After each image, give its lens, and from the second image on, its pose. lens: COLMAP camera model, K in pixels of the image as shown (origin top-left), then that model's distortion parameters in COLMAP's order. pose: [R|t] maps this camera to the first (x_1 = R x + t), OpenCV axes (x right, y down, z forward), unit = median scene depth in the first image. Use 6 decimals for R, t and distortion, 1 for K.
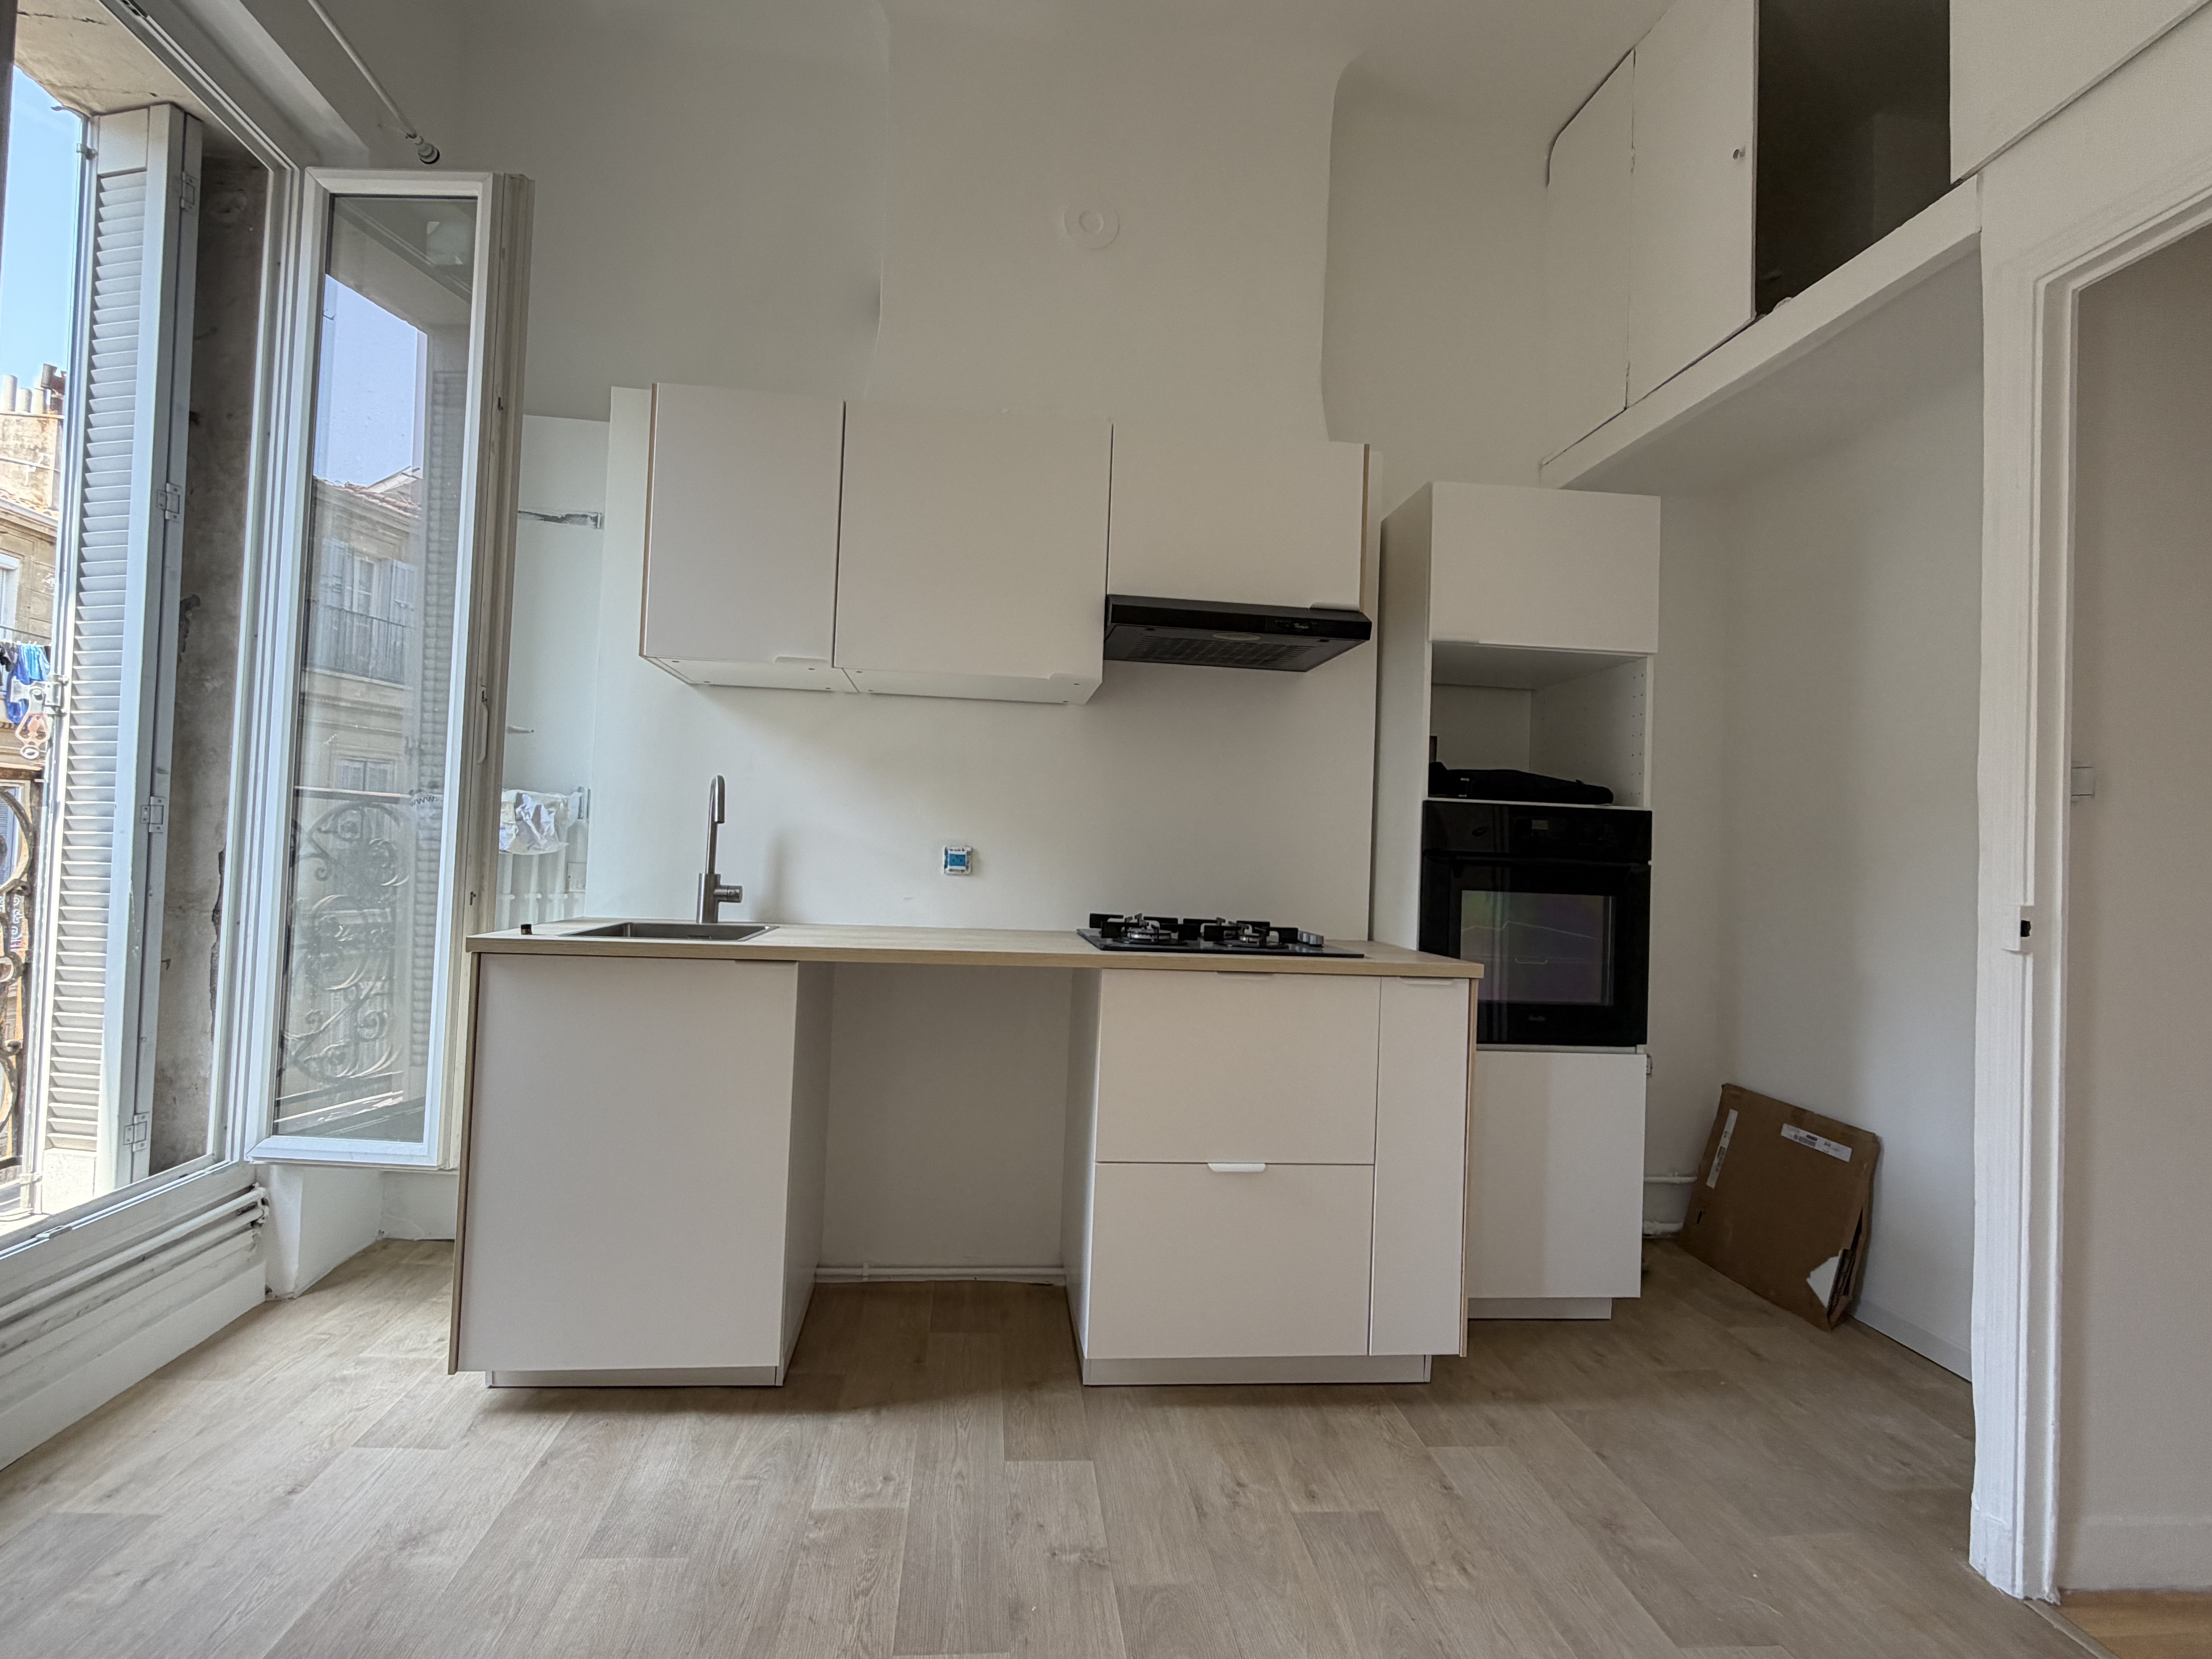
lens RADIAL K [[1066.4, 0, 1093.3], [0, 1066.4, 829.4], [0, 0, 1]] dist [0.001109, -0.000183]
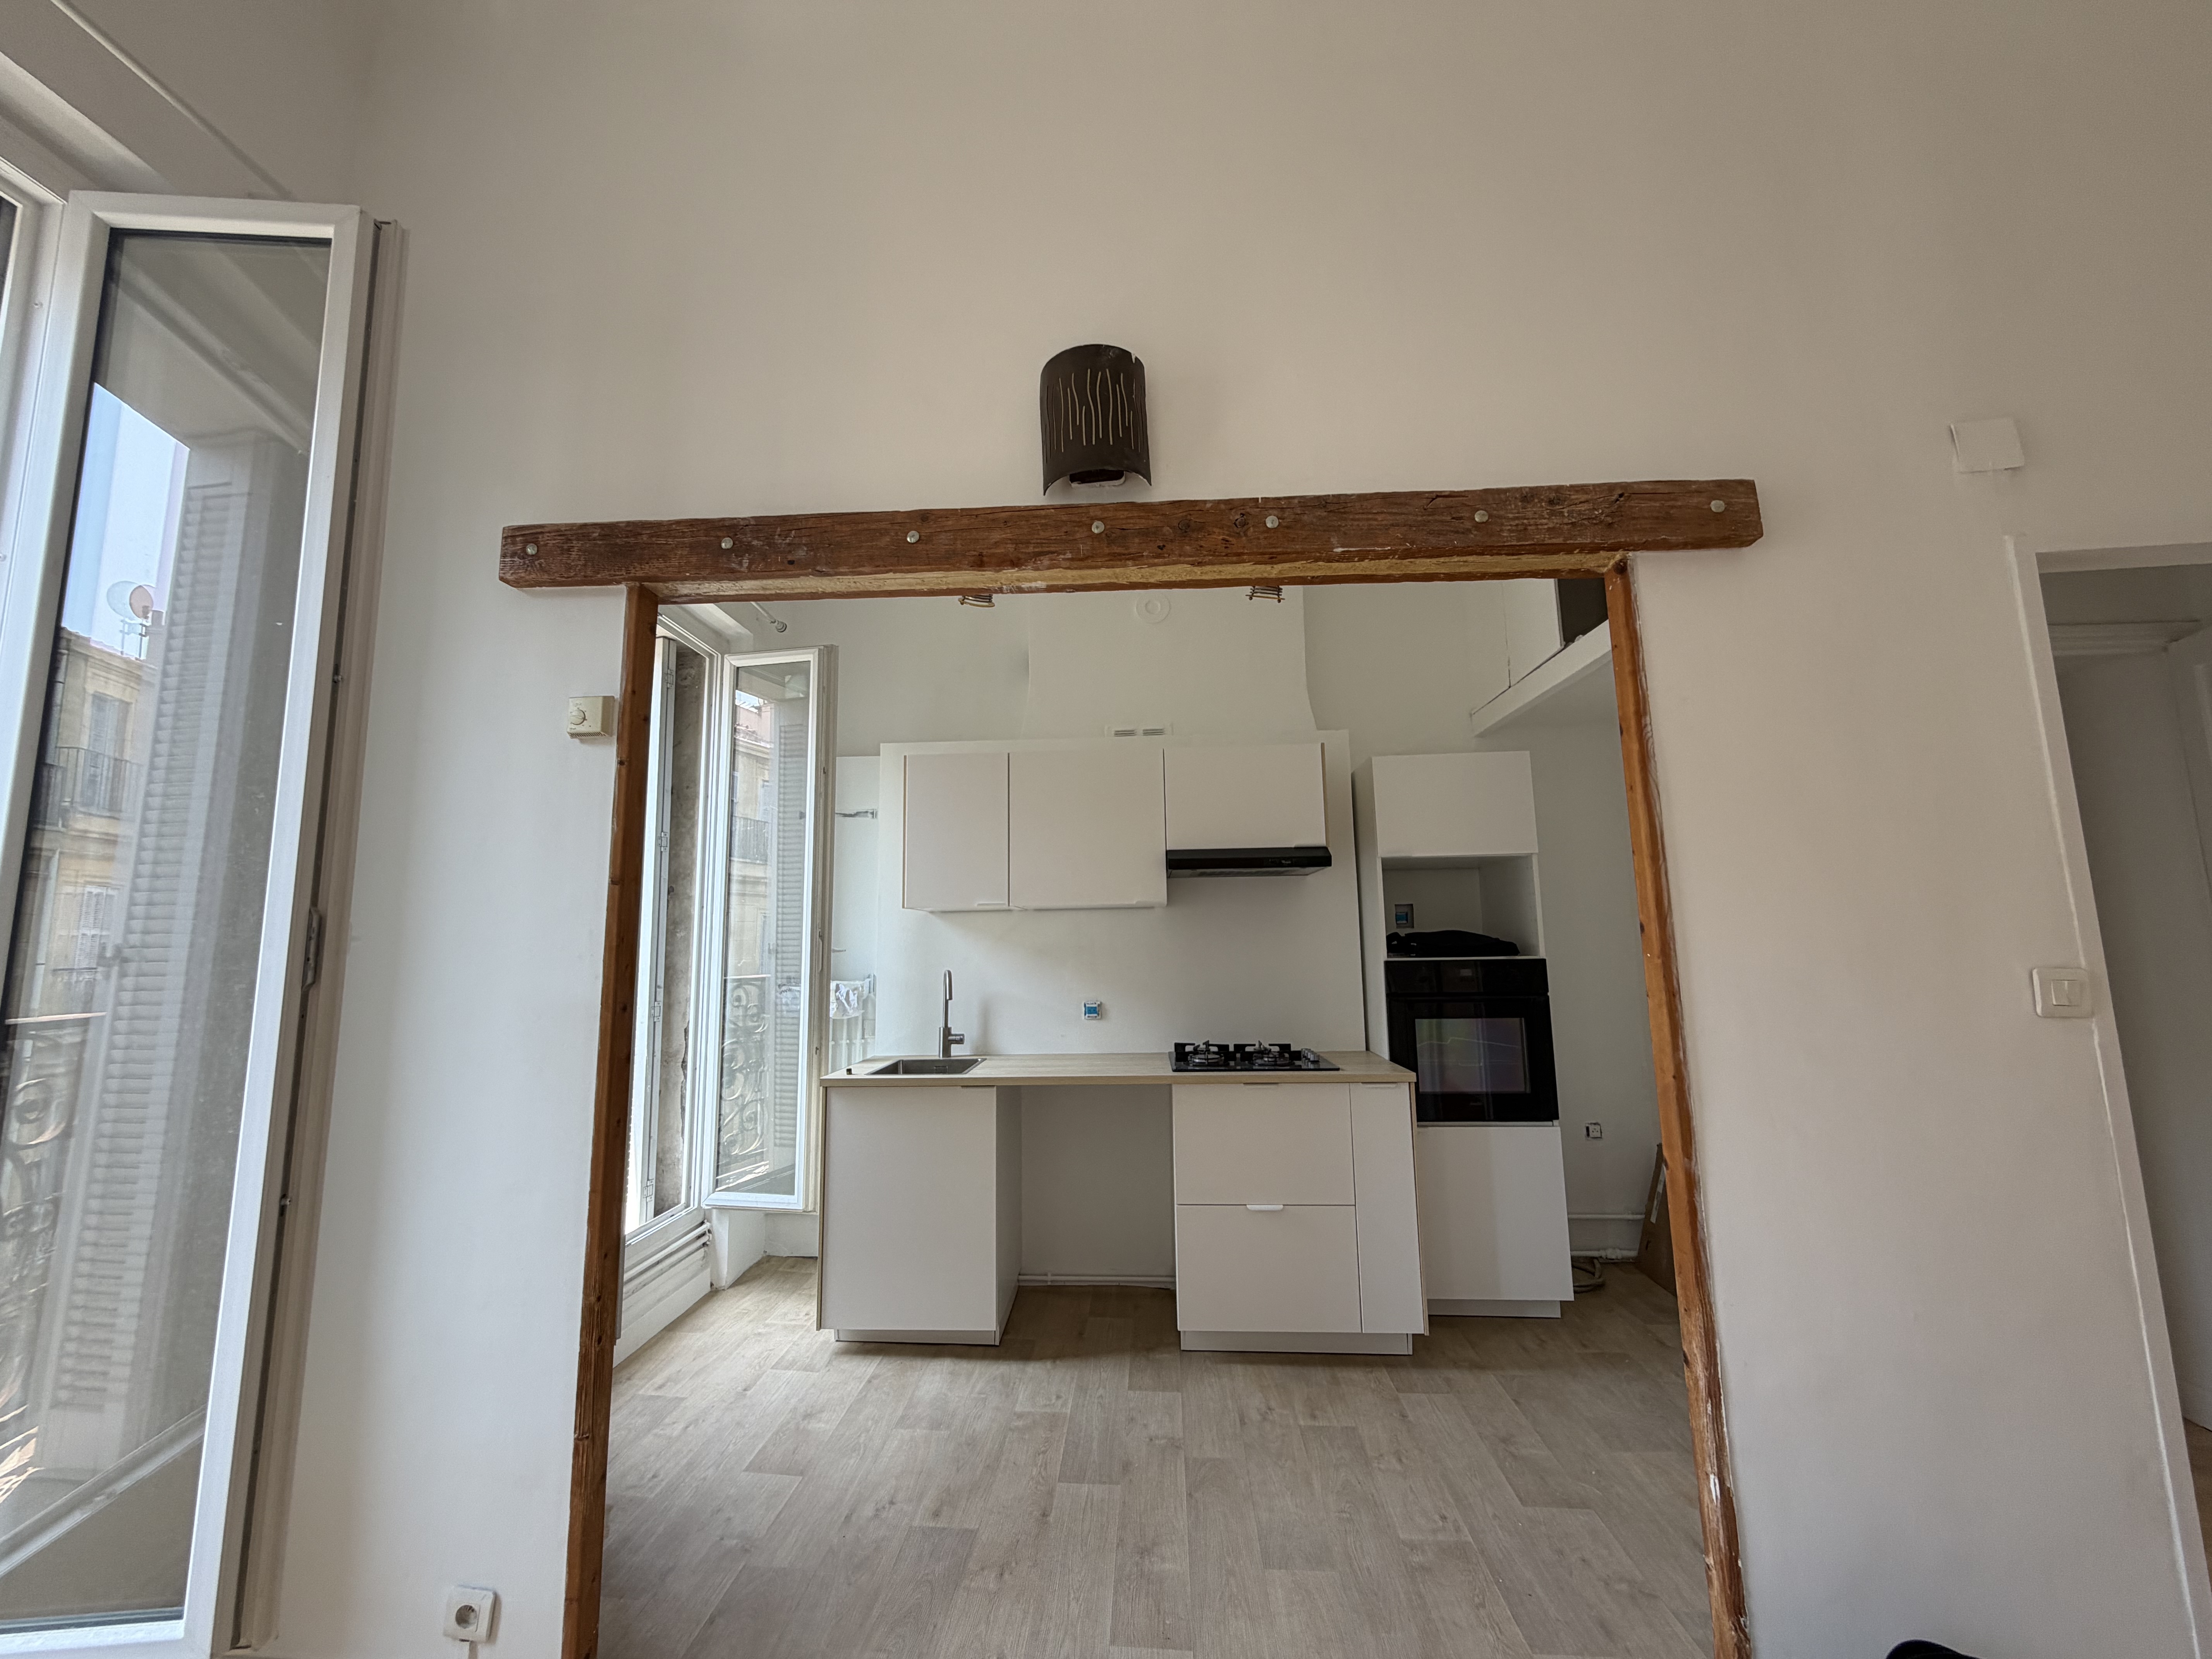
lens RADIAL K [[883.3, 0, 1096.0], [0, 883.3, 826.2], [0, 0, 1]] dist [0.001238, -0.000264]
pose [[0.983298, -0.076607, -0.165093, 0.141123], [0.058320, 0.991892, -0.112910, -0.113354], [0.172404, 0.101396, 0.979794, -0.391453]]
